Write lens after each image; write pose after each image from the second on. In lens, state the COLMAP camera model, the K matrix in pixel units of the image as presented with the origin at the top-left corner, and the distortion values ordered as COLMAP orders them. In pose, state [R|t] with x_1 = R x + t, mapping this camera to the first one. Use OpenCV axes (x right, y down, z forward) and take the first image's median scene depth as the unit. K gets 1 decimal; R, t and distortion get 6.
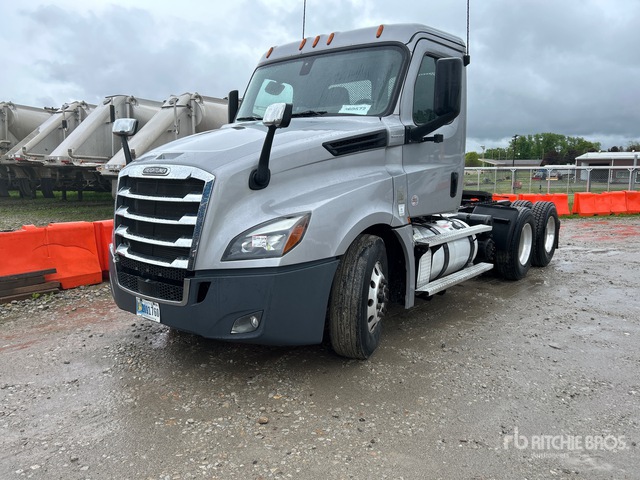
lens RADIAL K [[489.3, 0, 328.8], [0, 489.3, 259.4], [0, 0, 1]] dist [-0.002839, -0.001301]
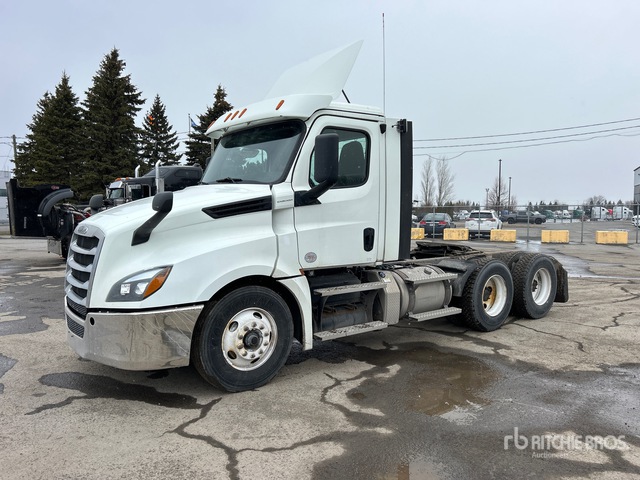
lens RADIAL K [[489.3, 0, 328.8], [0, 489.3, 259.4], [0, 0, 1]] dist [-0.002839, -0.001301]
pose [[0.975830, 0.029612, -0.216513, 0.513337], [-0.046510, 0.996220, -0.073370, -0.032008], [0.213522, 0.081667, 0.973519, -0.103451]]
